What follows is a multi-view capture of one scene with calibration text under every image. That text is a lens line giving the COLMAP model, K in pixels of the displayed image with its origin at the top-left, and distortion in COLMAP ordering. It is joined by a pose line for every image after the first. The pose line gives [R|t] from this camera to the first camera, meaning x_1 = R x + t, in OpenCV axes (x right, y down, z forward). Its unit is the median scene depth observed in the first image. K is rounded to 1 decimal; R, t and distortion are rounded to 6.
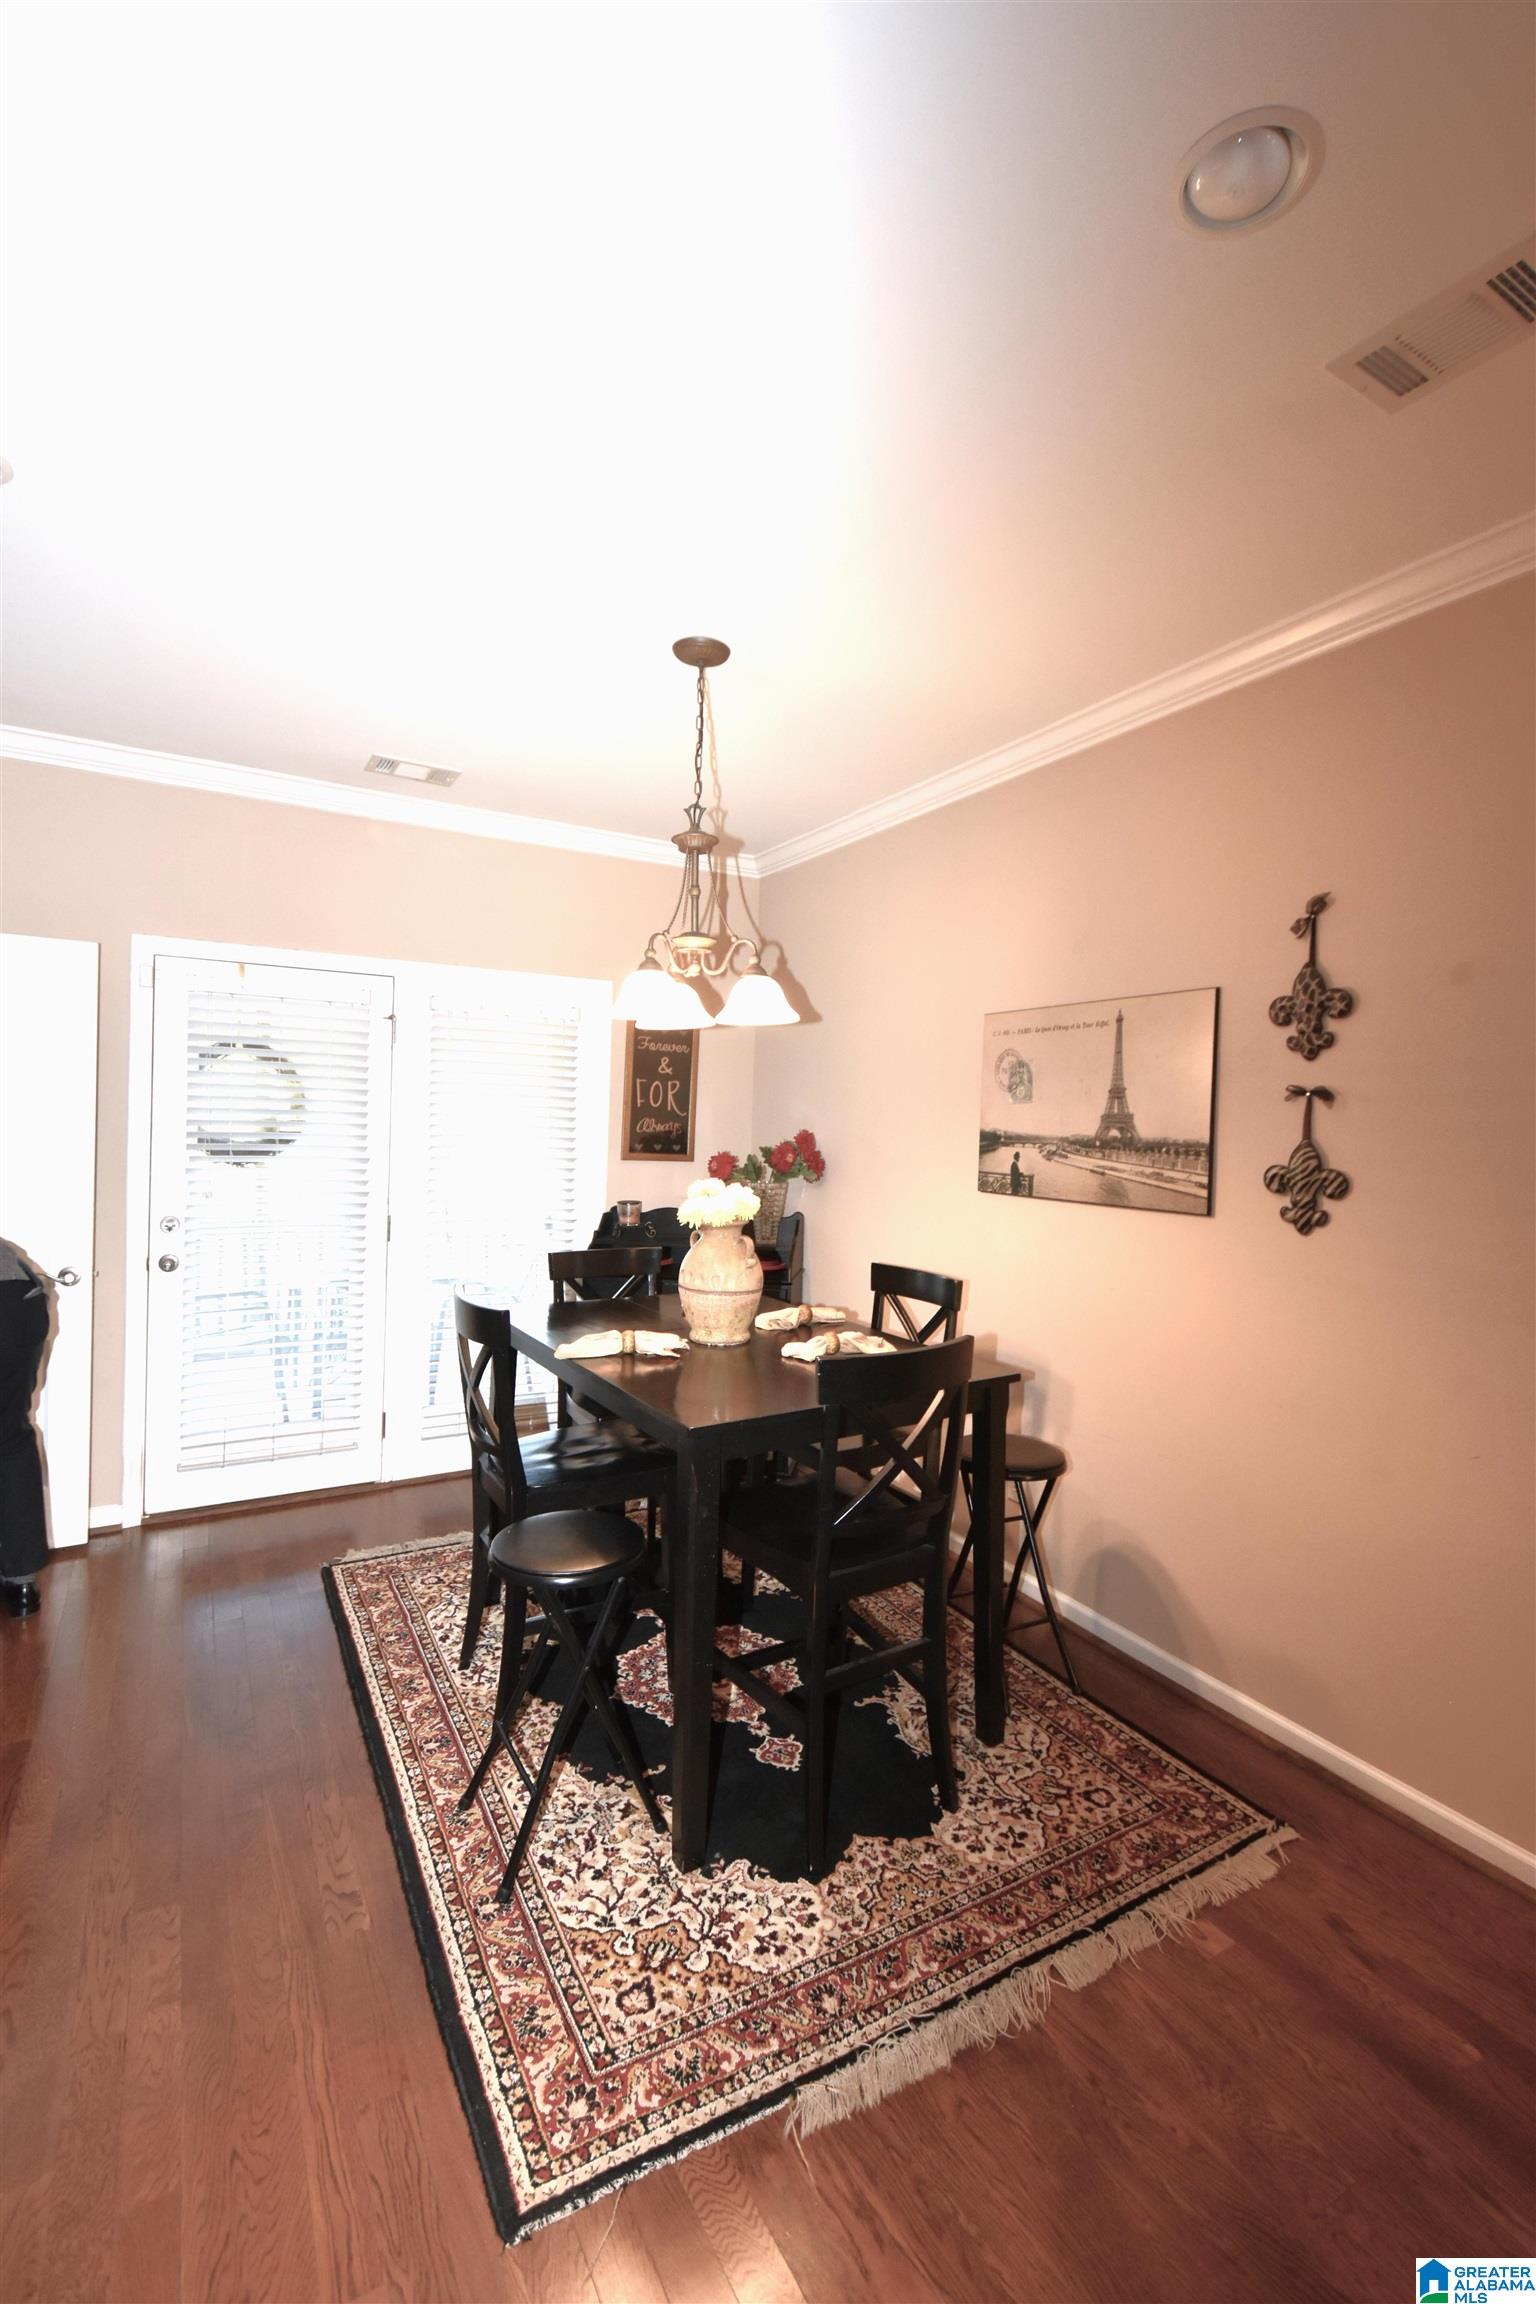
lens RADIAL K [[1019.0, 0, 778.4], [0, 1019.0, 1135.7], [0, 0, 1]] dist [0.014663, -0.013235]
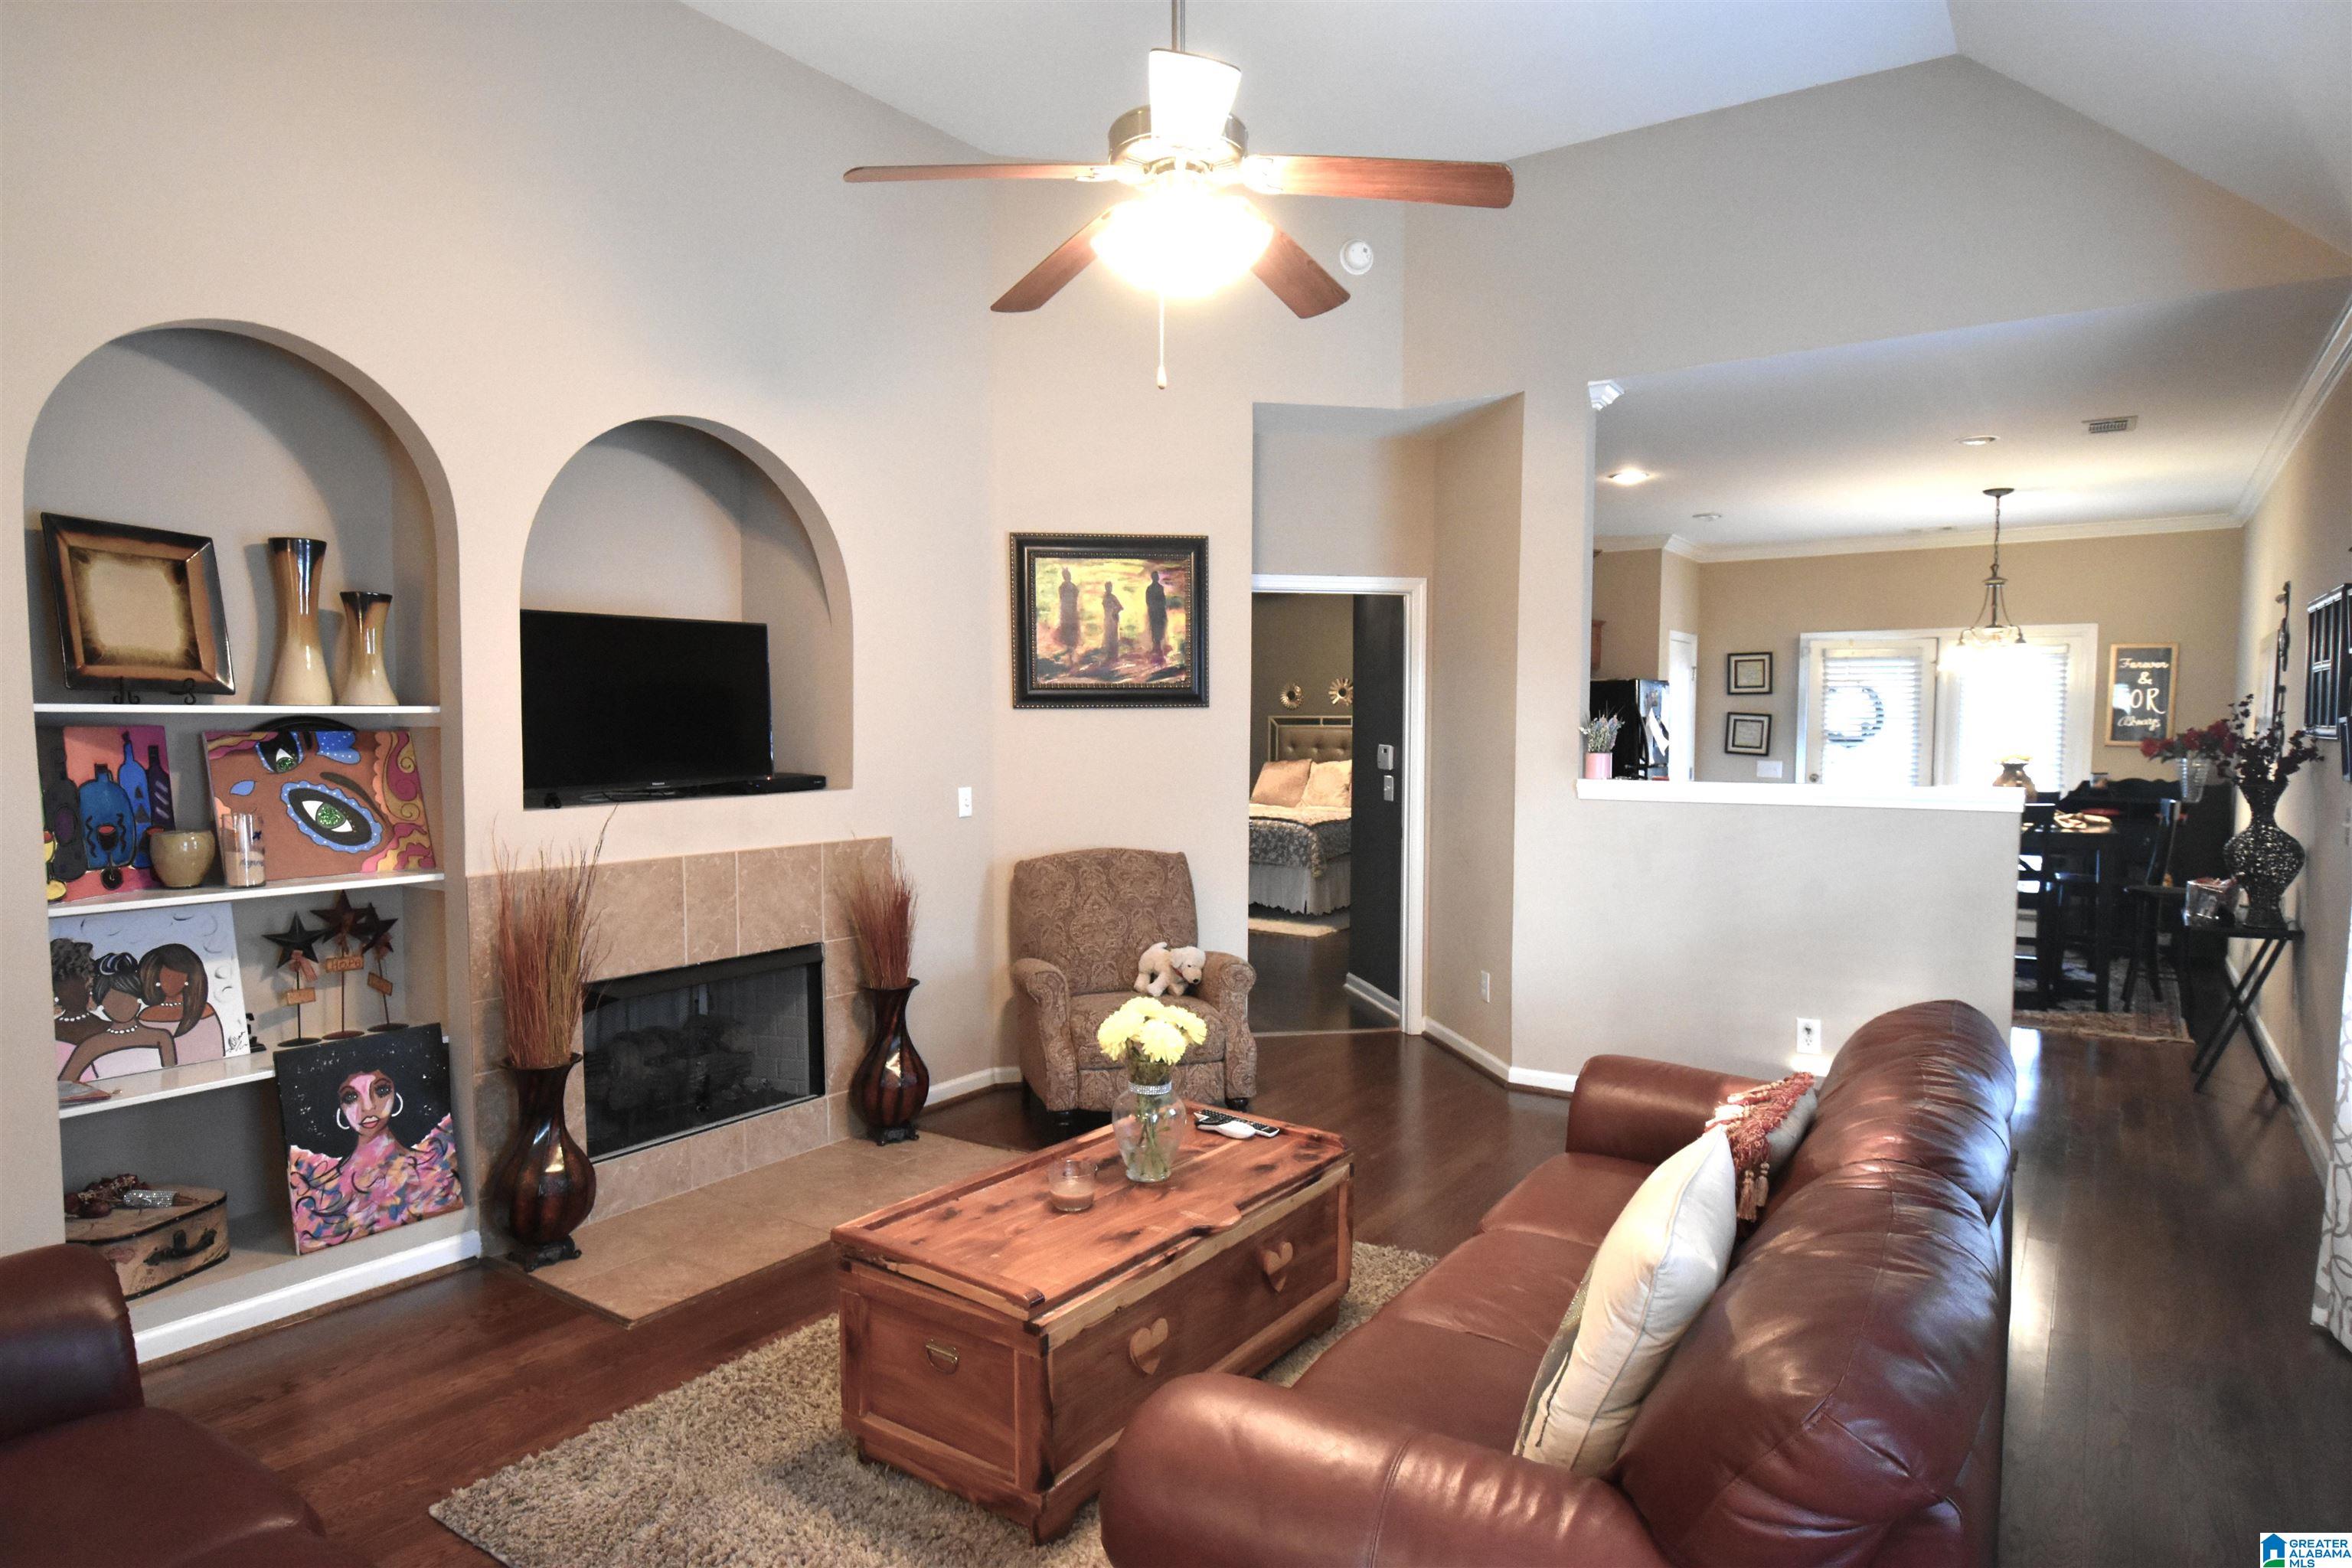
lens RADIAL K [[1359.2, 0, 1183.0], [0, 1359.2, 803.6], [0, 0, 1]] dist [0.003888, -0.014270]
pose [[0.425224, 0.027524, -0.904669, 2.328964], [-0.003761, 0.999583, 0.028644, 0.125369], [0.905080, -0.008778, 0.425150, -2.257476]]
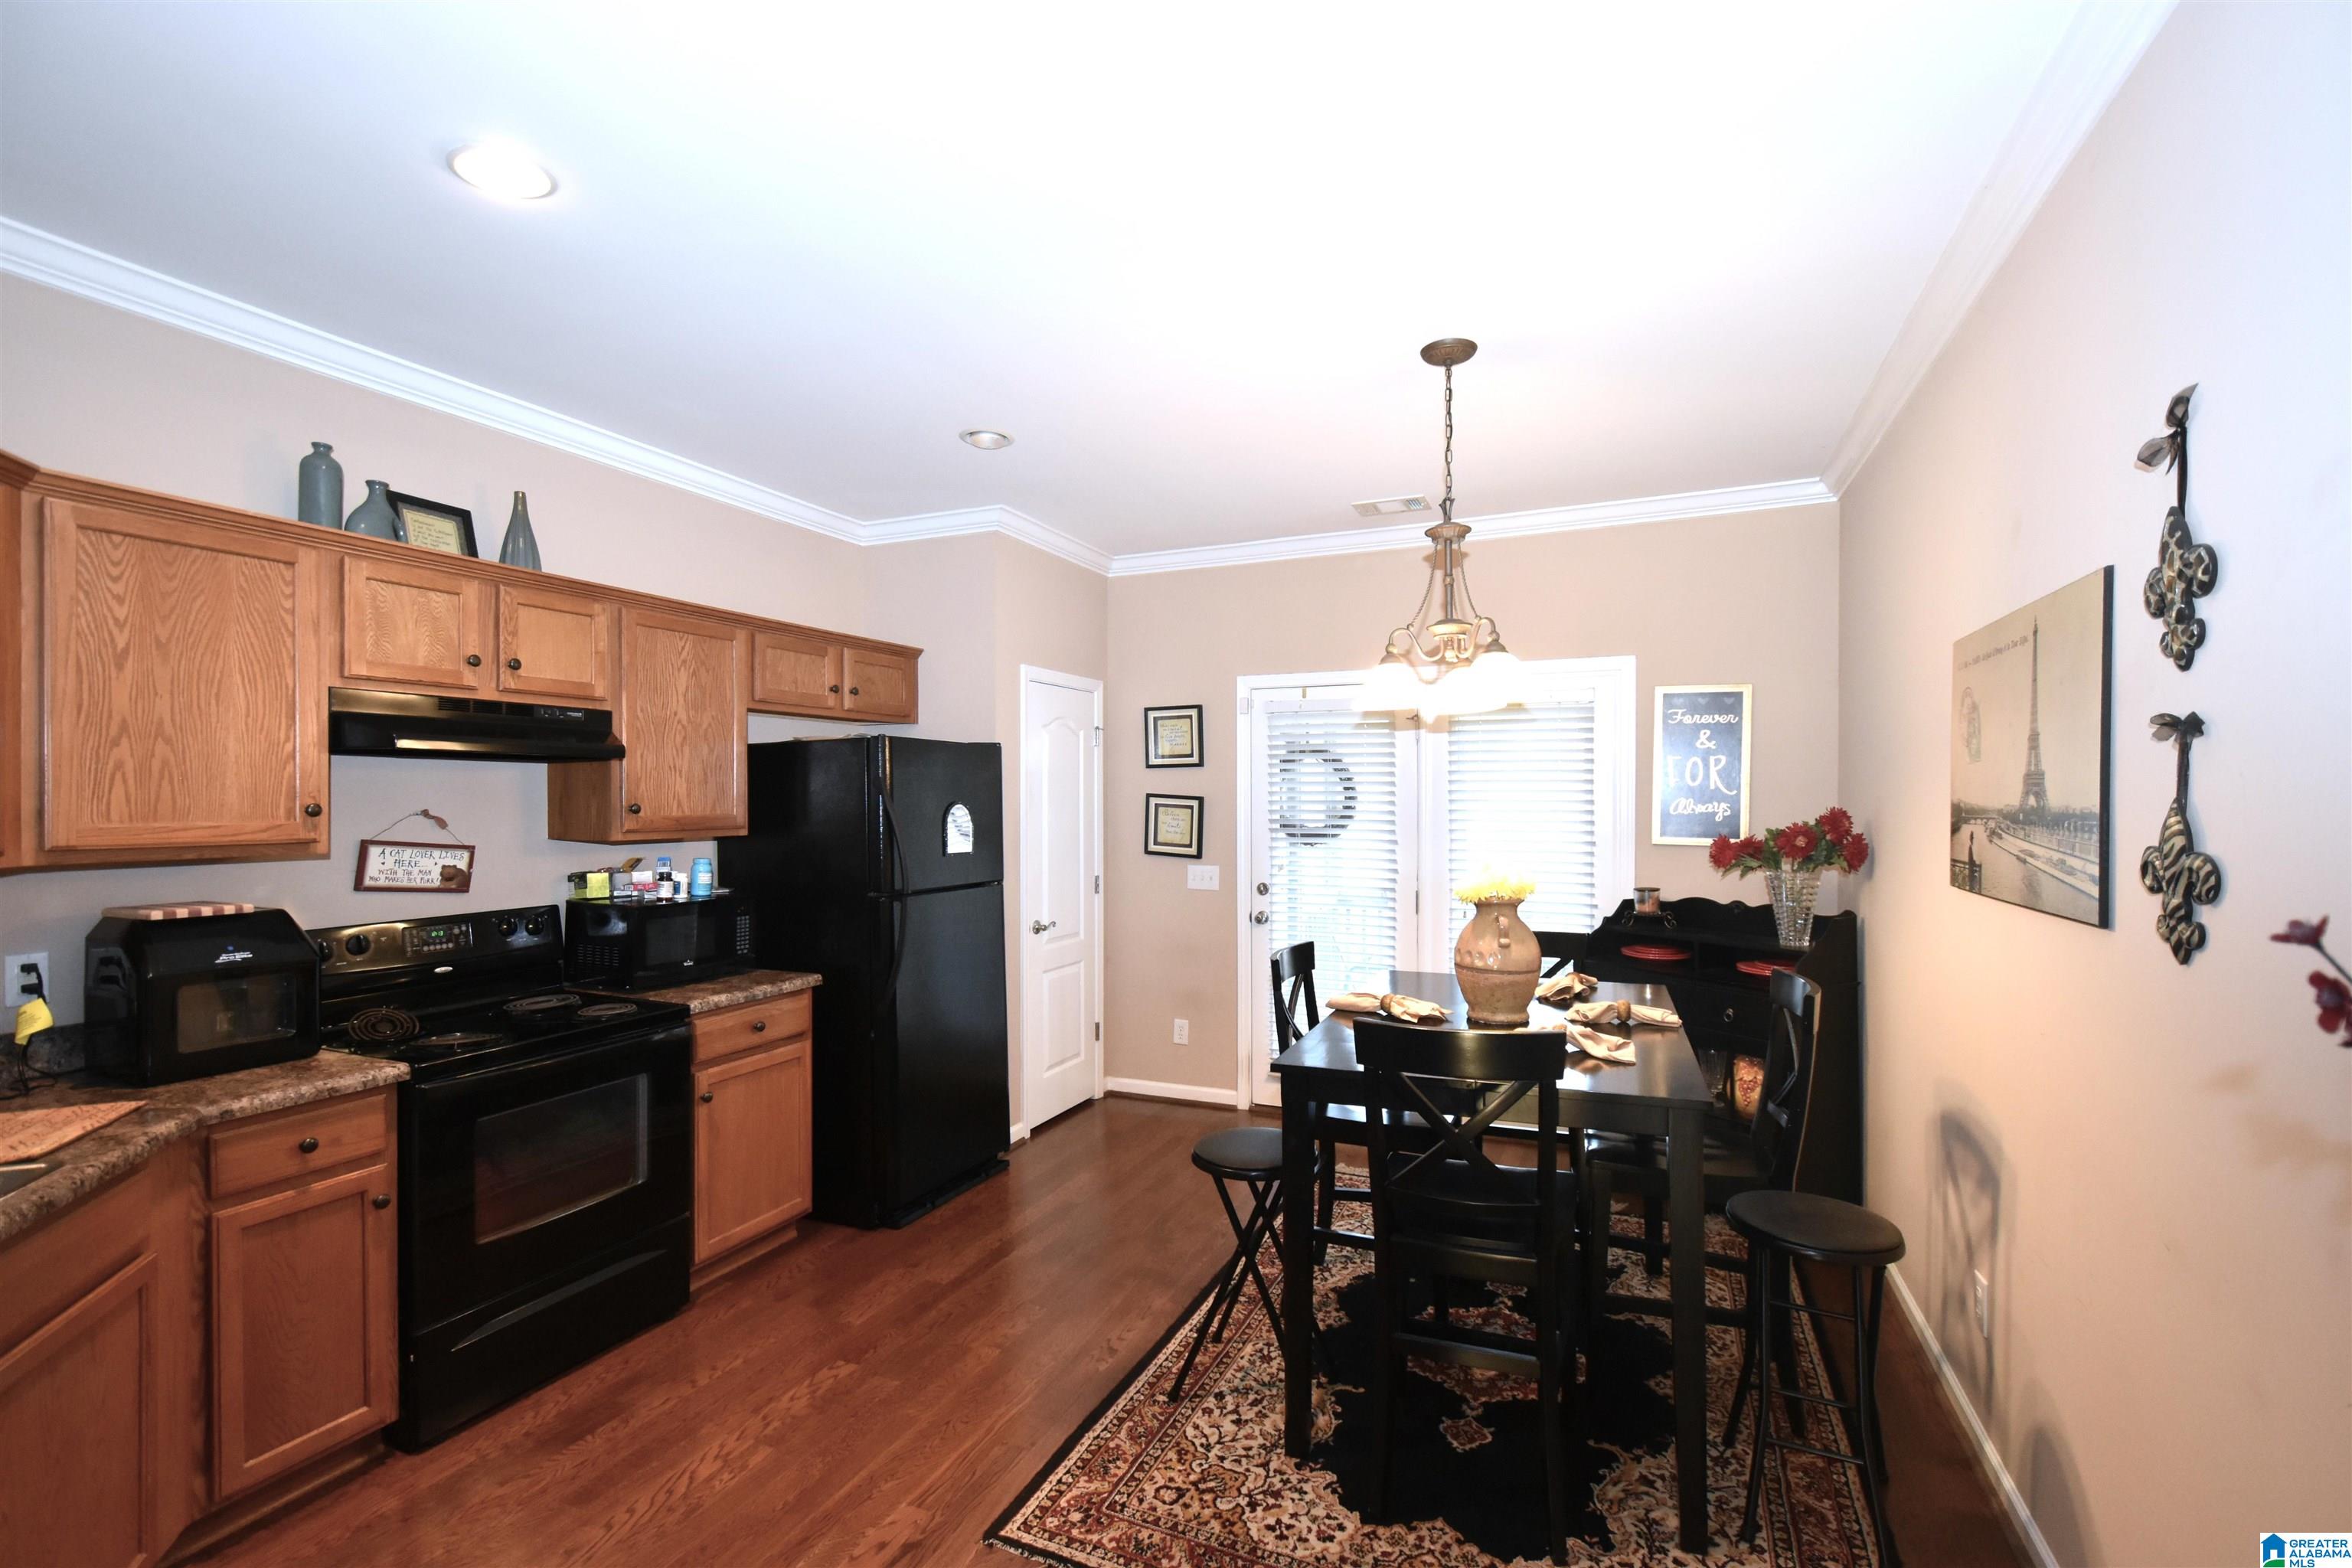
lens RADIAL K [[1037.4, 0, 1188.6], [0, 1037.4, 798.2], [0, 0, 1]] dist [0.000573, -0.000980]
pose [[0.588121, -0.029258, -0.808244, 0.821791], [0.006014, 0.999476, -0.031805, 0.020708], [0.808751, 0.013845, 0.587988, 0.220839]]
